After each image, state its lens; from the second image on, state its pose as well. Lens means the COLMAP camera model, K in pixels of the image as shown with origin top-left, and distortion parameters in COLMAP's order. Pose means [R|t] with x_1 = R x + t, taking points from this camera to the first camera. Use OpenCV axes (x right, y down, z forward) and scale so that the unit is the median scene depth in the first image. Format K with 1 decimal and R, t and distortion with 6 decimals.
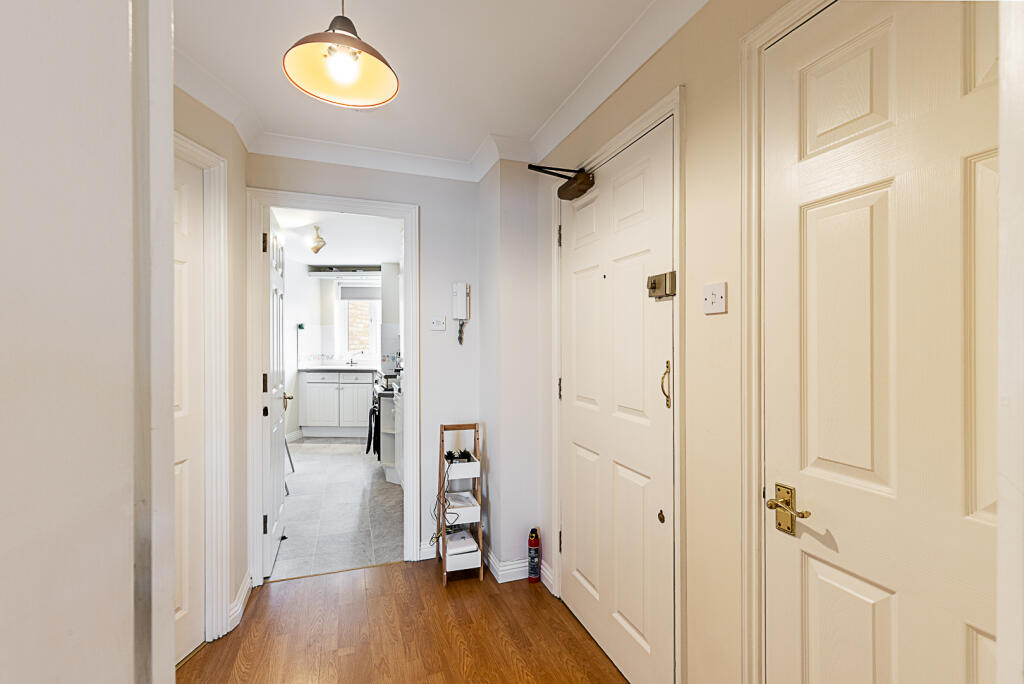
lens RADIAL K [[486.9, 0, 518.1], [0, 486.9, 343.2], [0, 0, 1]] dist [0.005899, -0.000540]
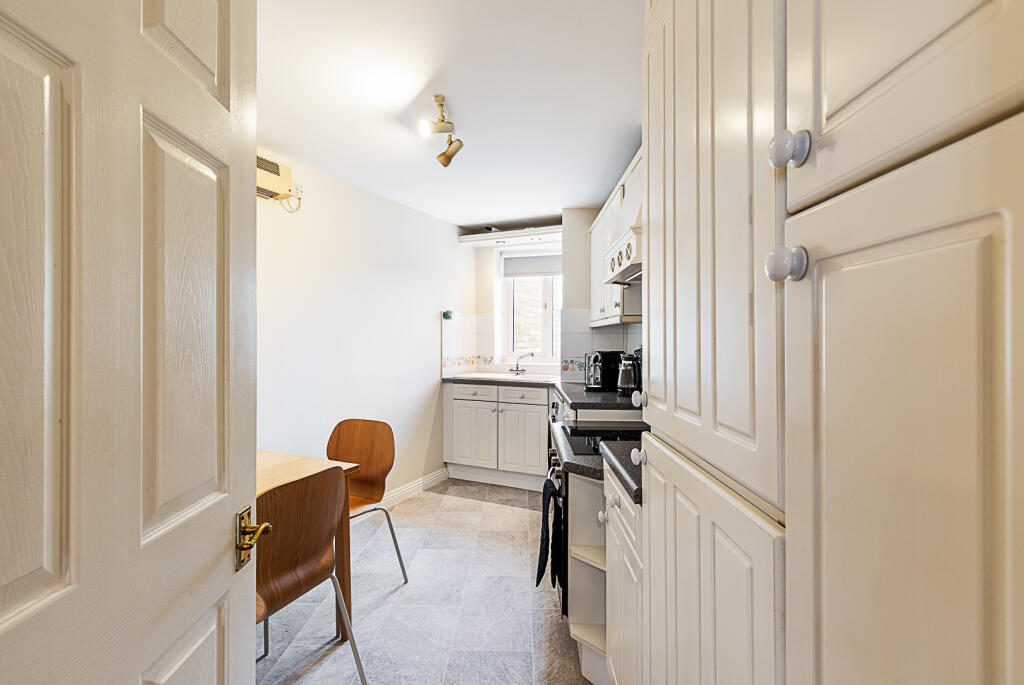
lens RADIAL K [[486.9, 0, 512.8], [0, 486.9, 341.0], [0, 0, 1]] dist [0.005899, -0.000540]
pose [[0.937199, 0.005342, -0.348754, -0.122734], [-0.004081, 0.999982, 0.004351, -0.001755], [0.348771, -0.002654, 0.937204, 0.397399]]
